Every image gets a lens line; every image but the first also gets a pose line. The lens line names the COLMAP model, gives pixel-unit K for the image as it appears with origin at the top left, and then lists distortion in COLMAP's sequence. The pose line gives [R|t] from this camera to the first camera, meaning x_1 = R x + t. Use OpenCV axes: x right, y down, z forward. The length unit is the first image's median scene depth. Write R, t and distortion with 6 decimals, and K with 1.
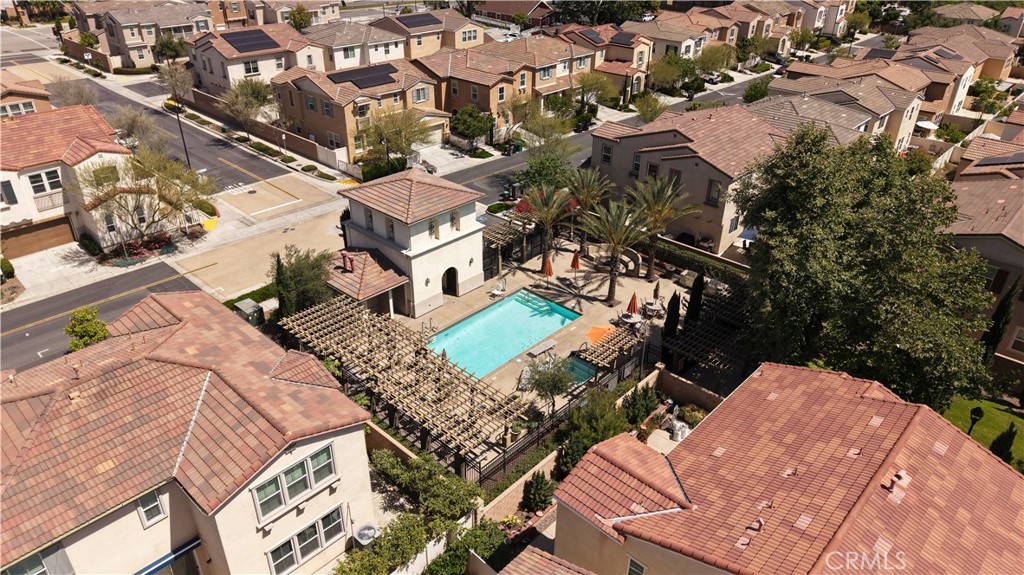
lens RADIAL K [[683.1, 0, 509.1], [0, 683.1, 287.6], [0, 0, 1]] dist [0.023678, -0.025435]
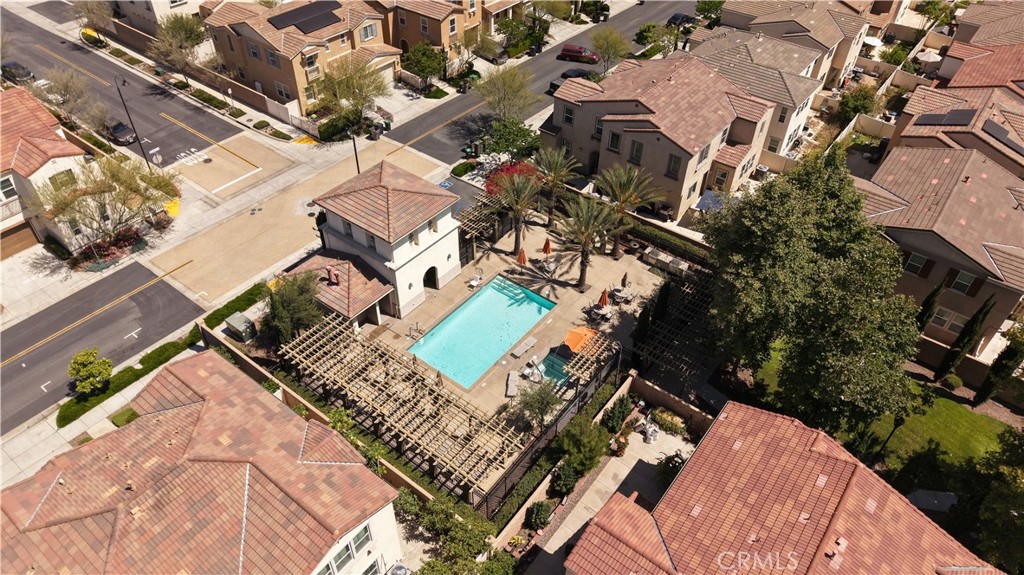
lens RADIAL K [[683.1, 0, 509.1], [0, 683.1, 287.6], [0, 0, 1]] dist [0.023678, -0.025435]
pose [[0.995193, -0.061184, 0.076462, -0.043229], [0.043154, 0.974896, 0.218437, -0.201484], [-0.087907, -0.214088, 0.972851, -0.031781]]
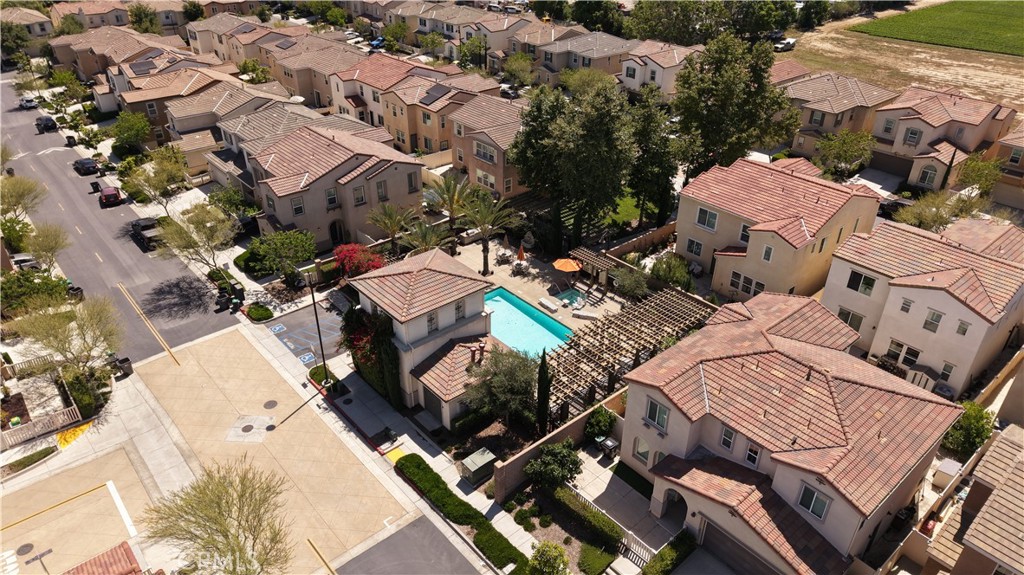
lens RADIAL K [[683.1, 0, 509.1], [0, 683.1, 287.6], [0, 0, 1]] dist [0.023678, -0.025435]
pose [[0.104586, -0.522386, 0.846271, -0.887312], [0.487235, 0.768733, 0.414309, -0.437396], [-0.866986, 0.369001, 0.334924, 0.498846]]
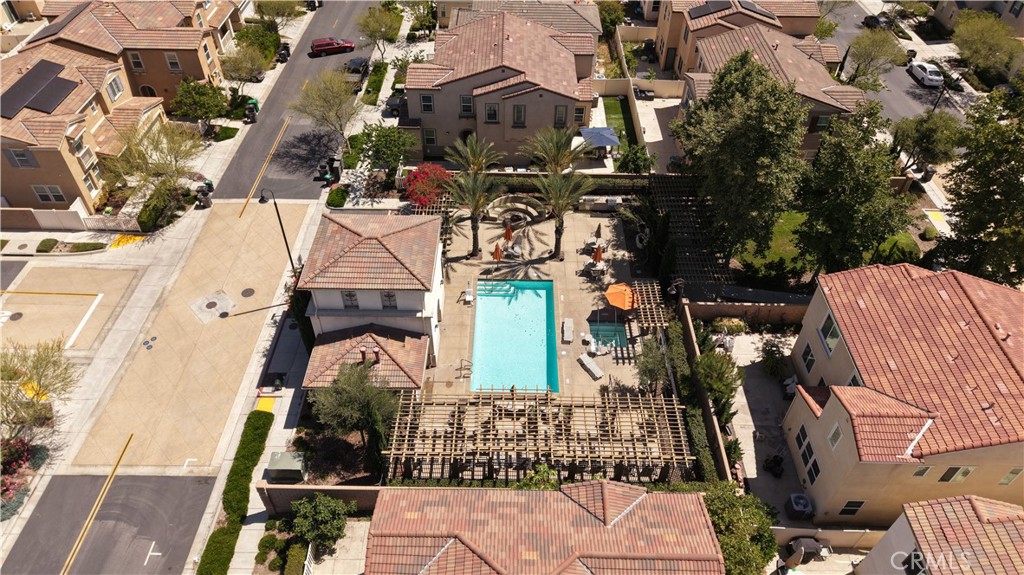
lens RADIAL K [[683.1, 0, 509.1], [0, 683.1, 287.6], [0, 0, 1]] dist [0.023678, -0.025435]
pose [[0.735323, -0.472666, 0.485683, -0.421360], [0.331781, 0.875959, 0.350166, -0.312995], [-0.590950, -0.096345, 0.800934, 0.163342]]
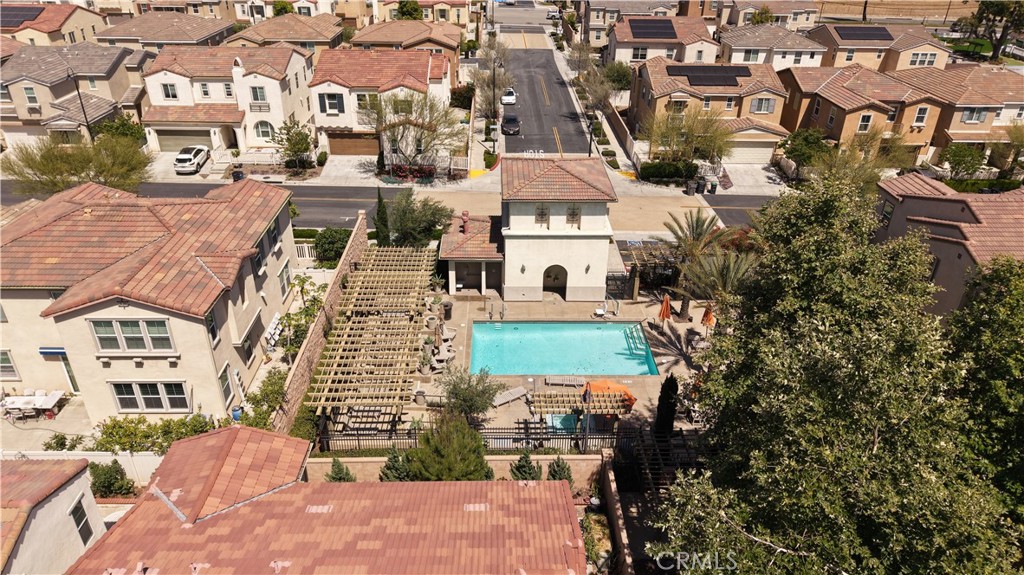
lens RADIAL K [[683.1, 0, 509.1], [0, 683.1, 287.6], [0, 0, 1]] dist [0.023678, -0.025435]
pose [[0.700843, 0.347420, -0.622991, 0.400981], [-0.359598, 0.926354, 0.112060, -0.072323], [0.616042, 0.145490, 0.774161, 0.237289]]
